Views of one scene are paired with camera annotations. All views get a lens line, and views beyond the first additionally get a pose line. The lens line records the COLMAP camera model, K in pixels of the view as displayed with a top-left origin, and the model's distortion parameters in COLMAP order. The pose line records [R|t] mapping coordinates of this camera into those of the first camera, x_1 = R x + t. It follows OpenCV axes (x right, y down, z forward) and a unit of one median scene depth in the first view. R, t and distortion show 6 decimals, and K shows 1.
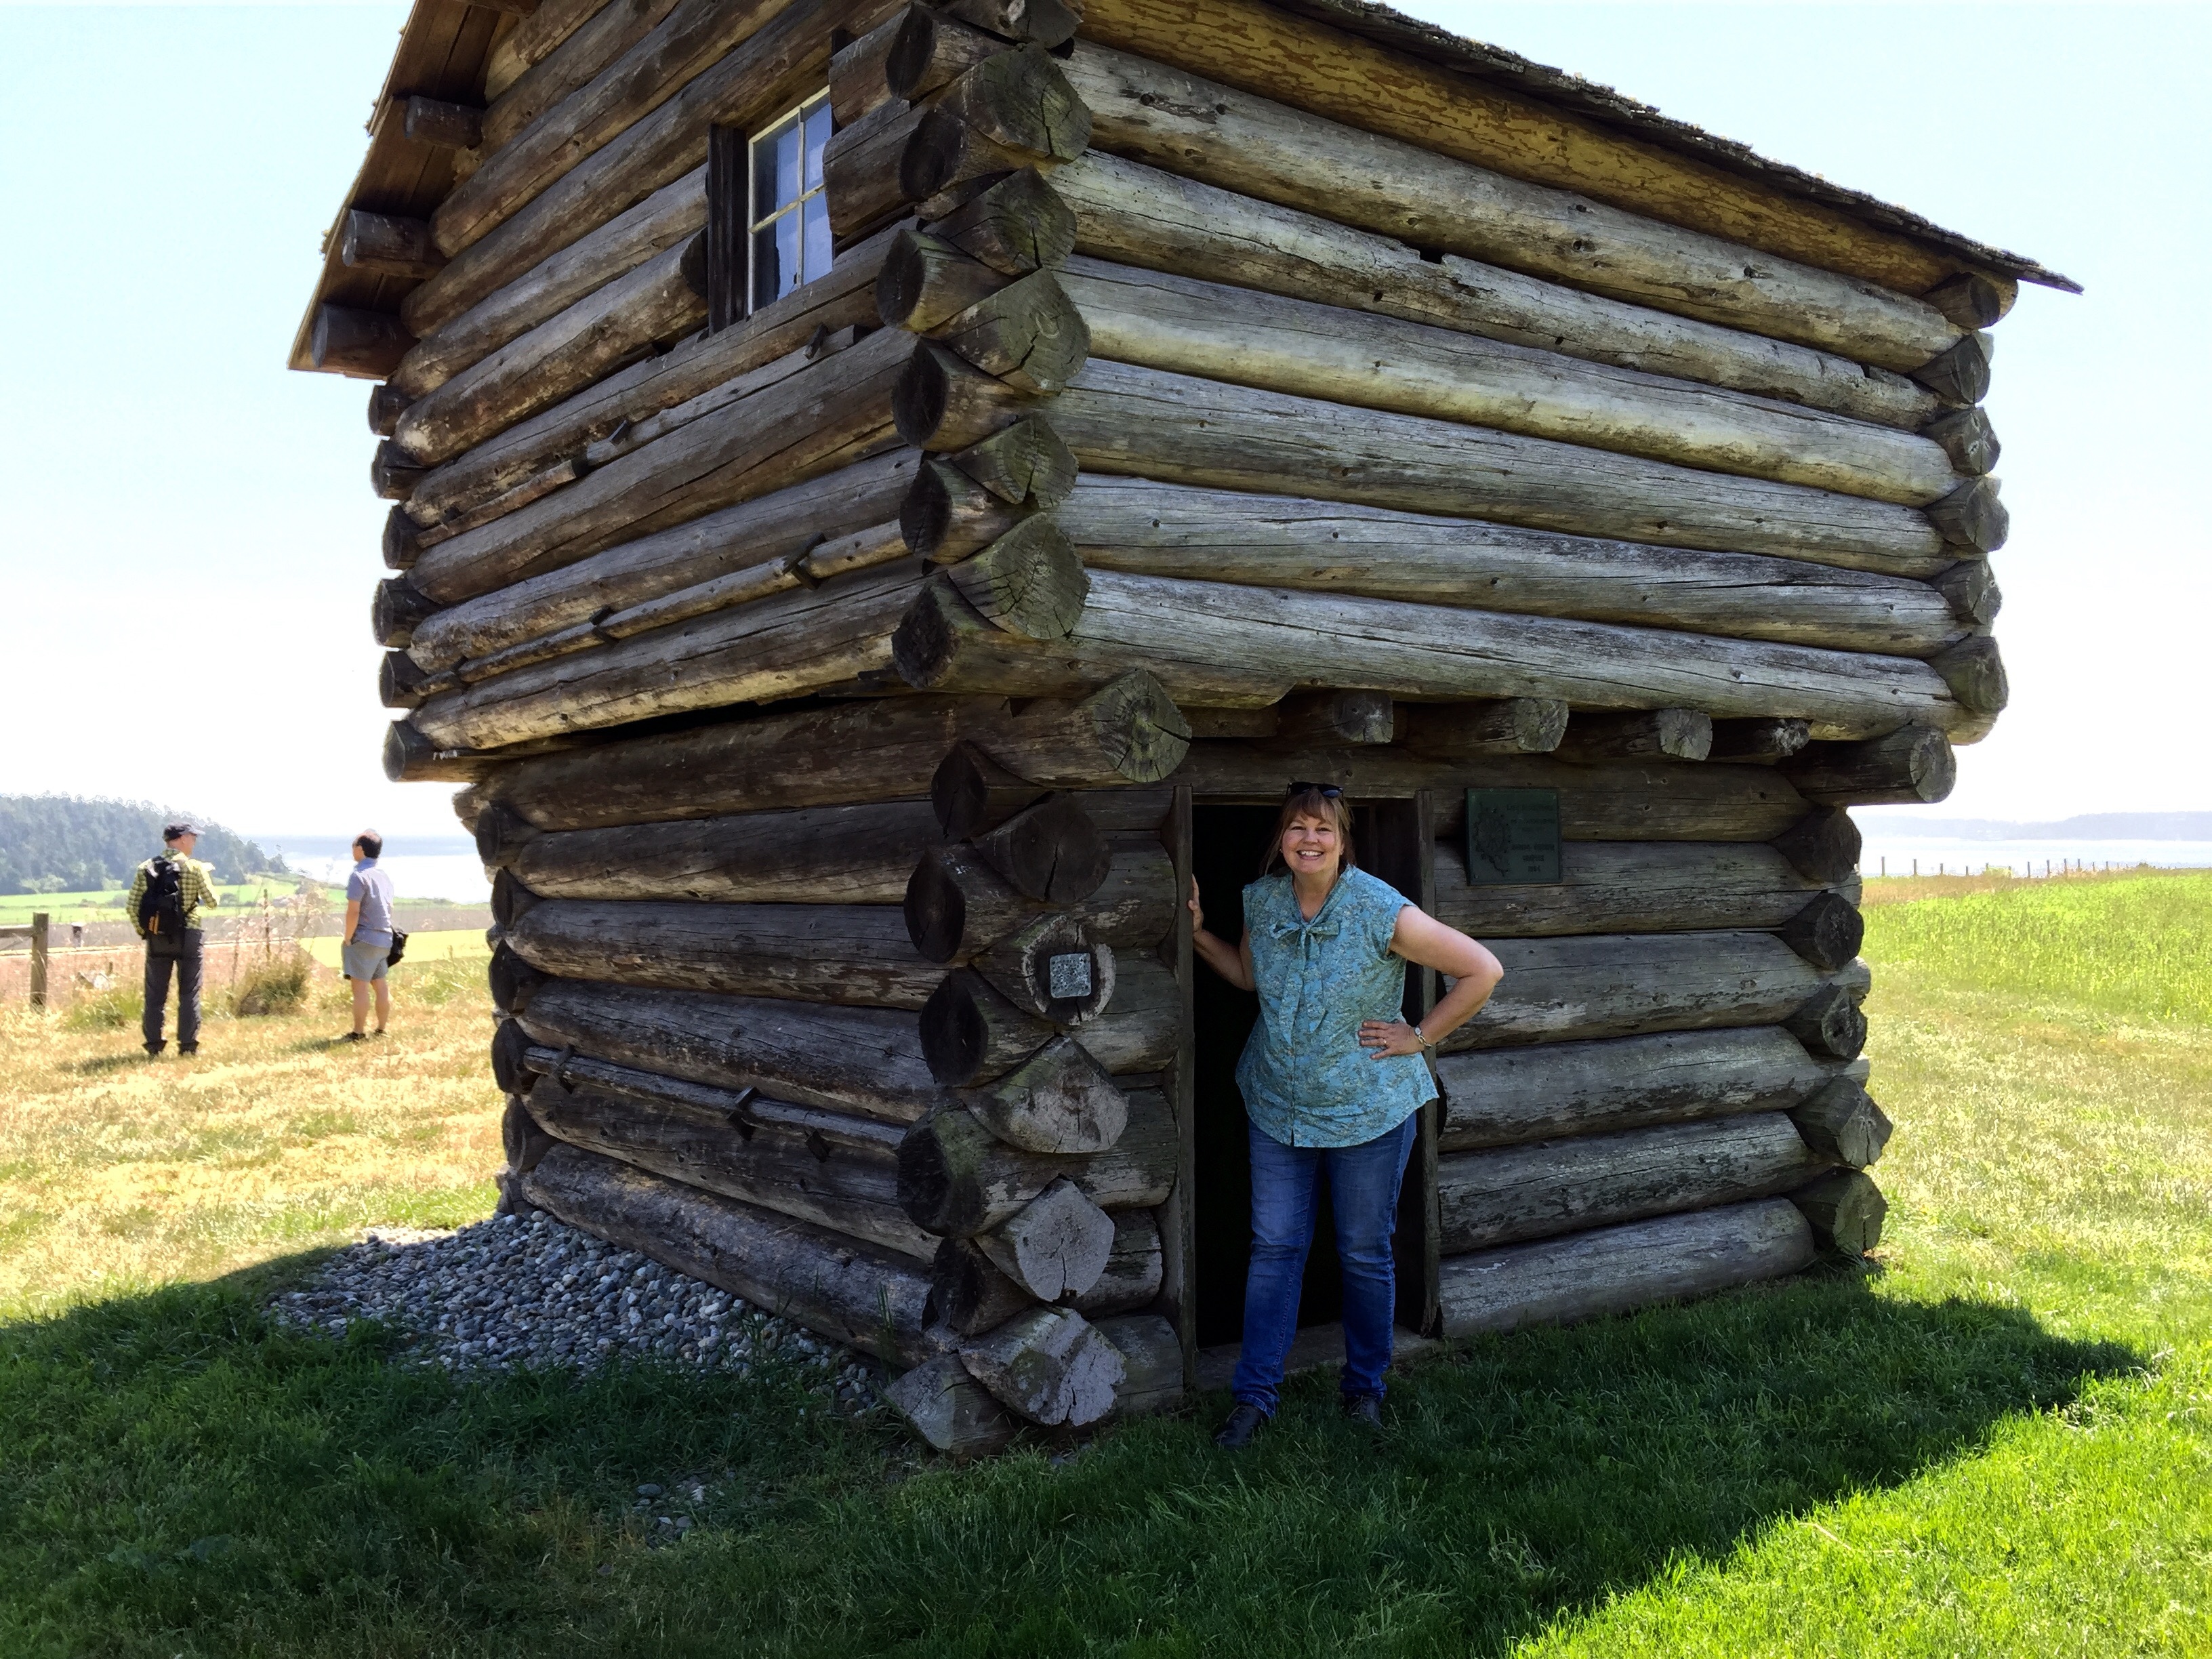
lens RADIAL K [[1903.7, 0, 1103.8], [0, 1903.7, 825.5], [0, 0, 1]] dist [0.053987, -0.003177]
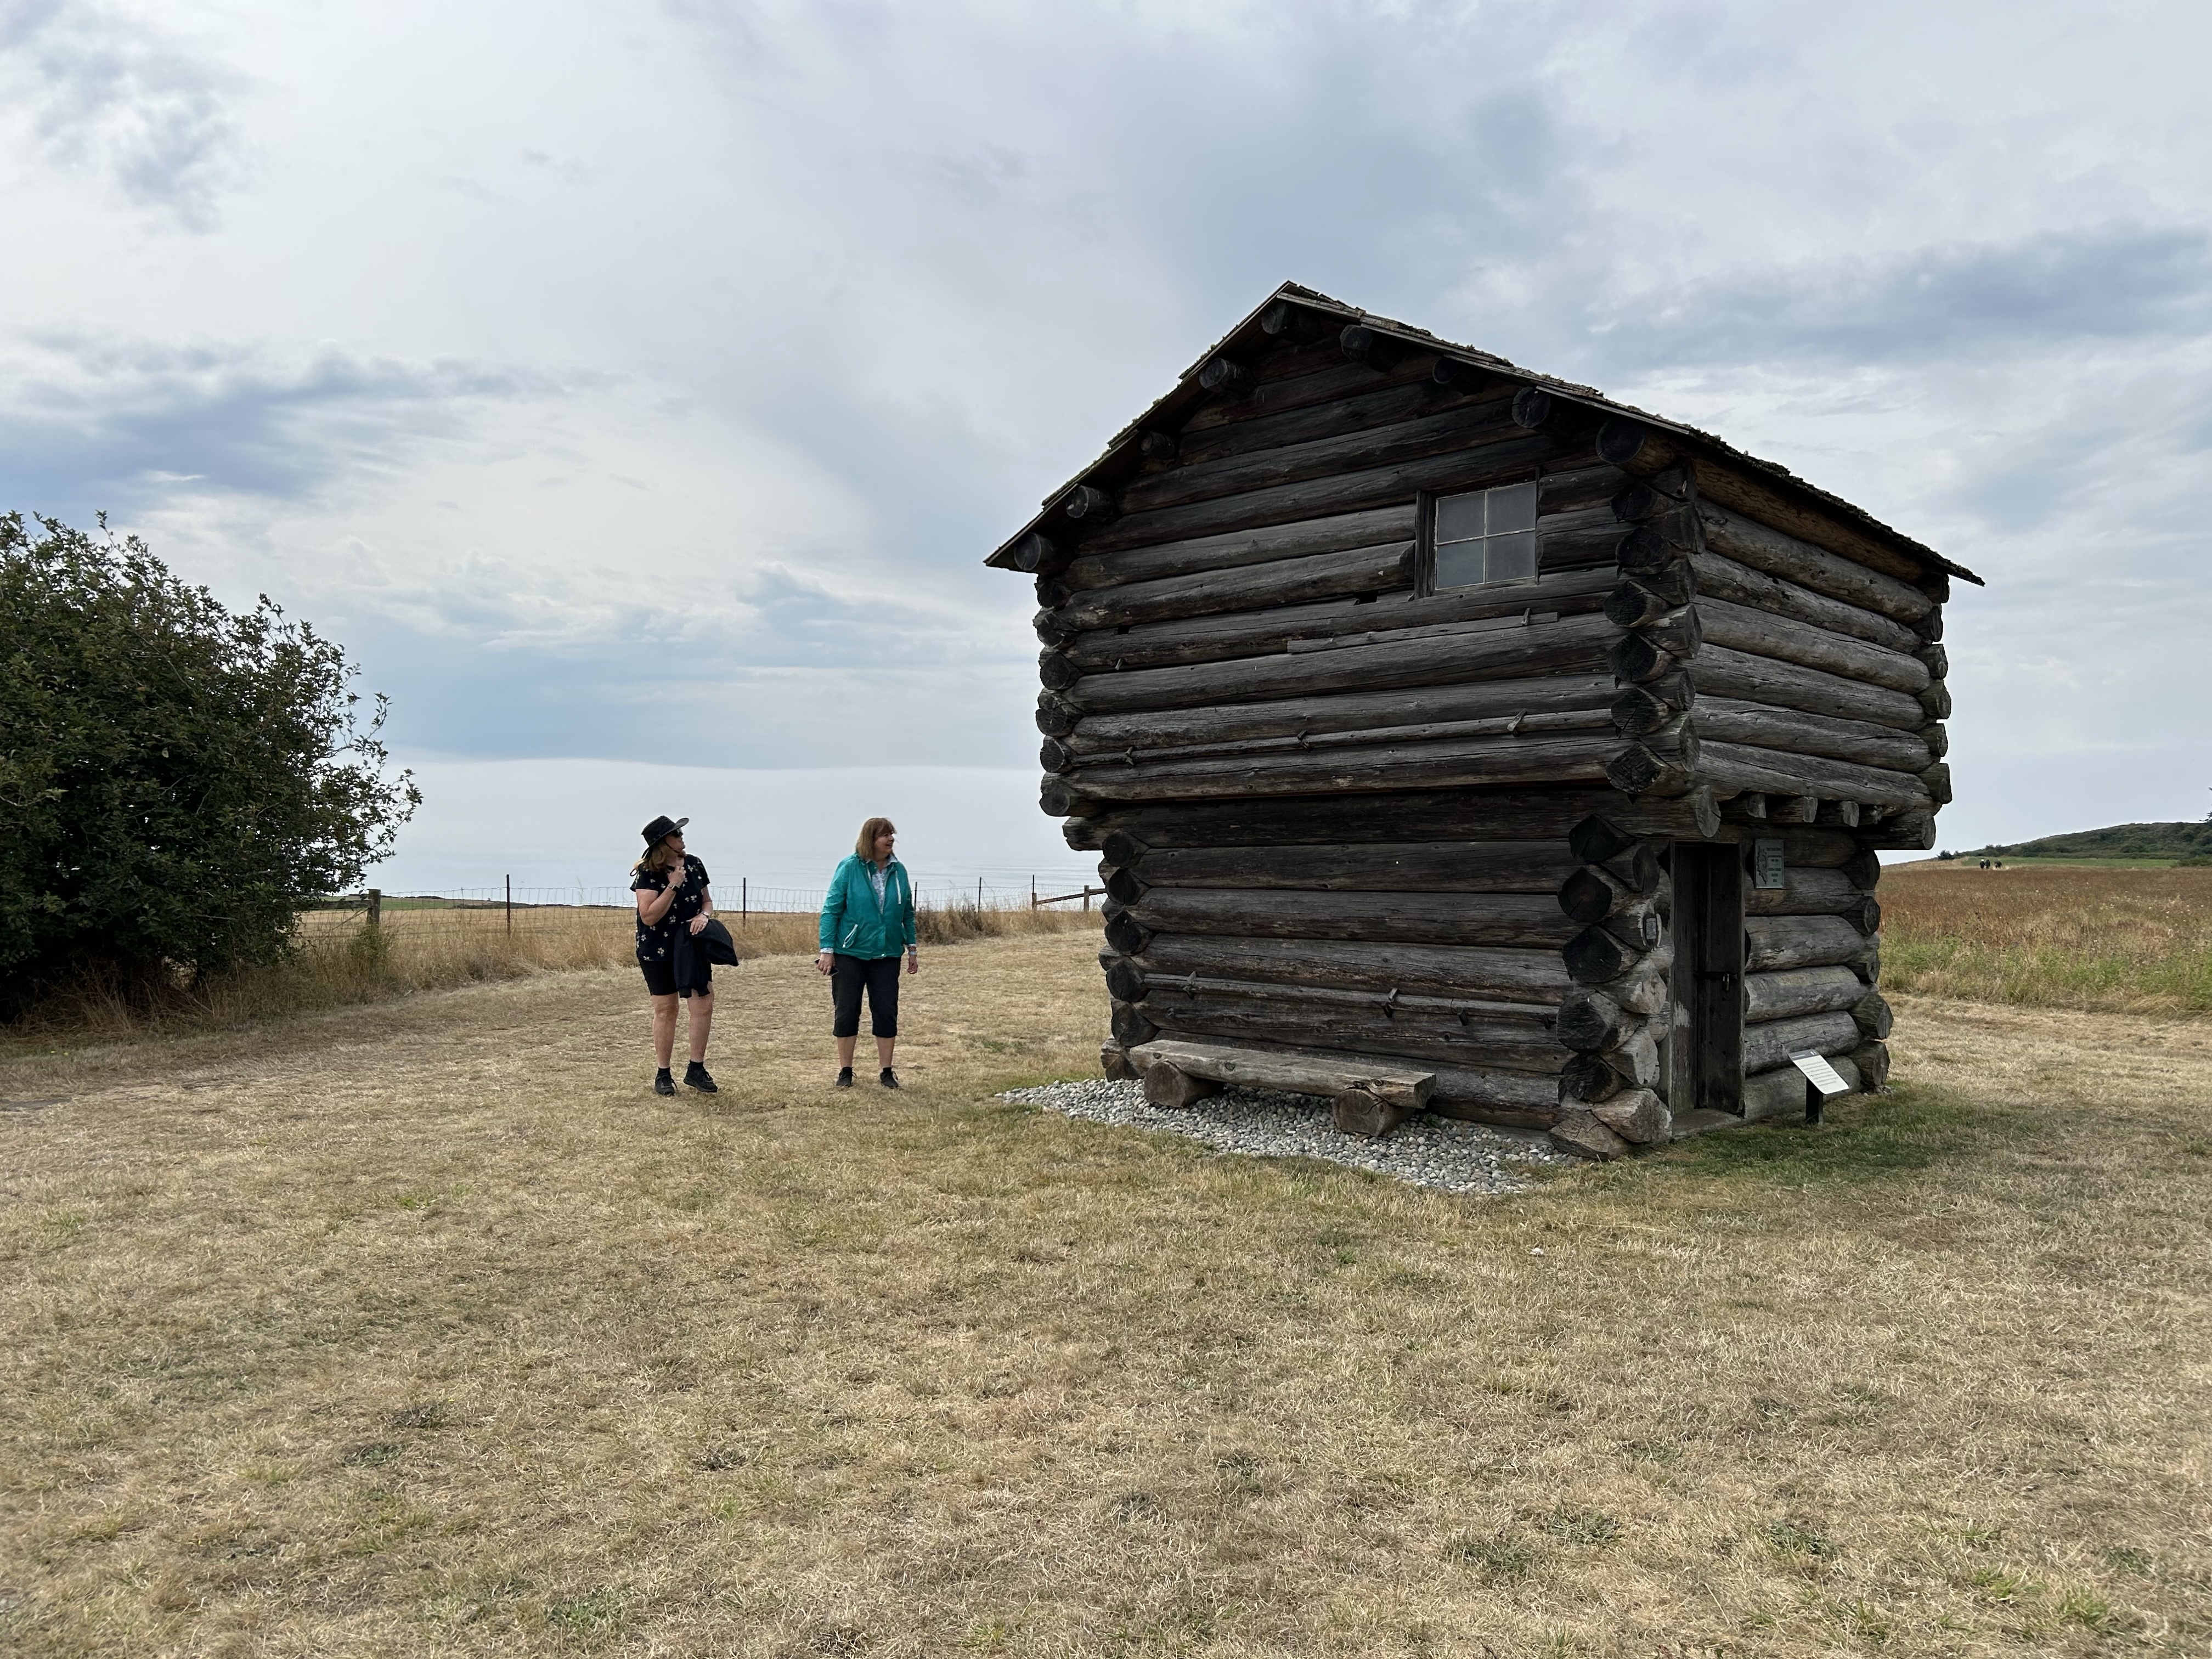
lens RADIAL K [[1674.6, 0, 1107.1], [0, 1674.6, 835.9], [0, 0, 1]] dist [-0.000020, -0.000192]
pose [[0.983598, 0.021519, 0.179087, -0.698749], [-0.021342, 0.999768, -0.002917, -0.002413], [-0.179108, -0.000952, 0.983829, -0.524172]]
